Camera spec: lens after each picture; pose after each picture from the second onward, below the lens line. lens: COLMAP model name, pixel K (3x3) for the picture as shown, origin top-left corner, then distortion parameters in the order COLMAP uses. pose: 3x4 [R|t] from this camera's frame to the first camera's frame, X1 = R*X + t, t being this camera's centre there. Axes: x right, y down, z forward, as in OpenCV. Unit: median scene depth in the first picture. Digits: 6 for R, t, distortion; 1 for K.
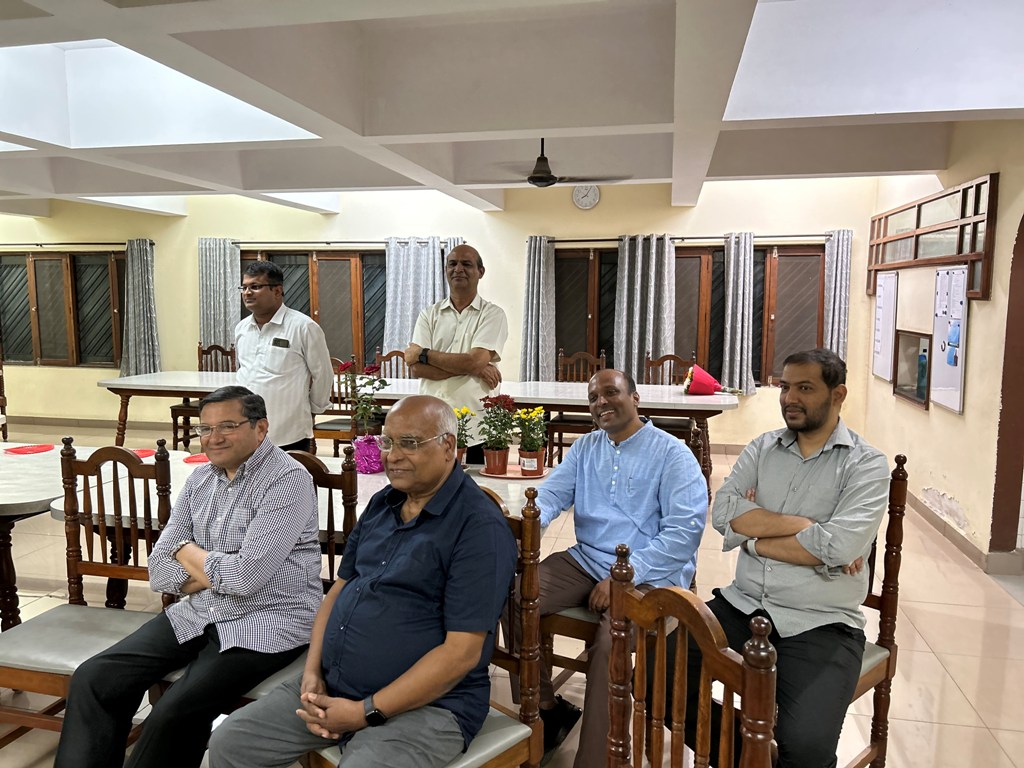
lens RADIAL K [[772.7, 0, 501.5], [0, 772.7, 400.1], [0, 0, 1]] dist [0.050163, -0.056444]
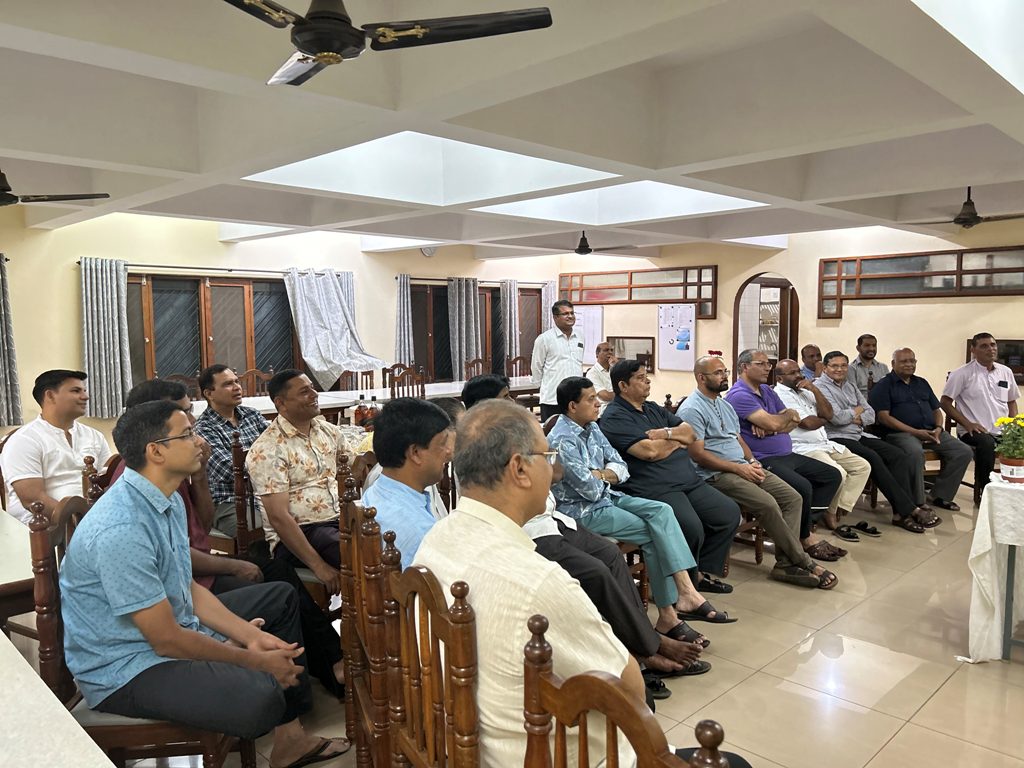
lens RADIAL K [[772.7, 0, 511.1], [0, 772.7, 385.3], [0, 0, 1]] dist [0.050163, -0.056444]
pose [[0.545374, -0.076233, 0.834719, -0.879782], [0.121832, 0.992489, 0.011041, -0.017627], [-0.829292, 0.095674, 0.550565, 0.139544]]
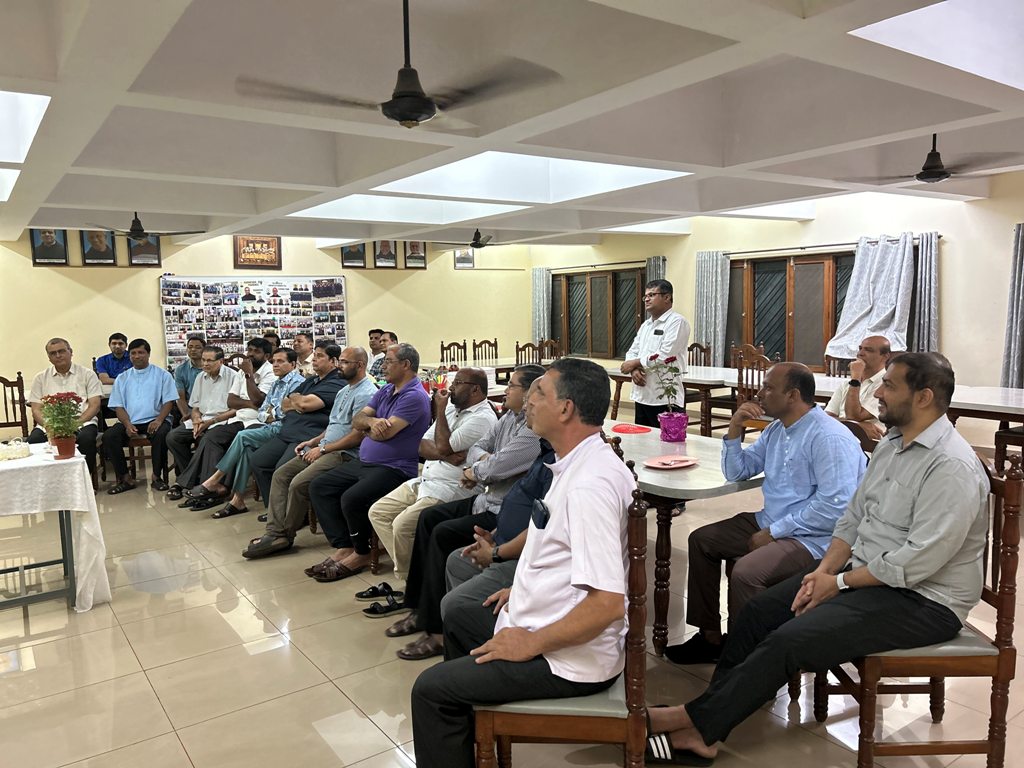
lens RADIAL K [[772.7, 0, 514.0], [0, 772.7, 383.5], [0, 0, 1]] dist [0.050163, -0.056444]
pose [[0.737548, 0.045780, -0.673741, 0.209499], [-0.061611, 0.998100, 0.000375, 0.006440], [0.672478, 0.041233, 0.738968, -0.046533]]
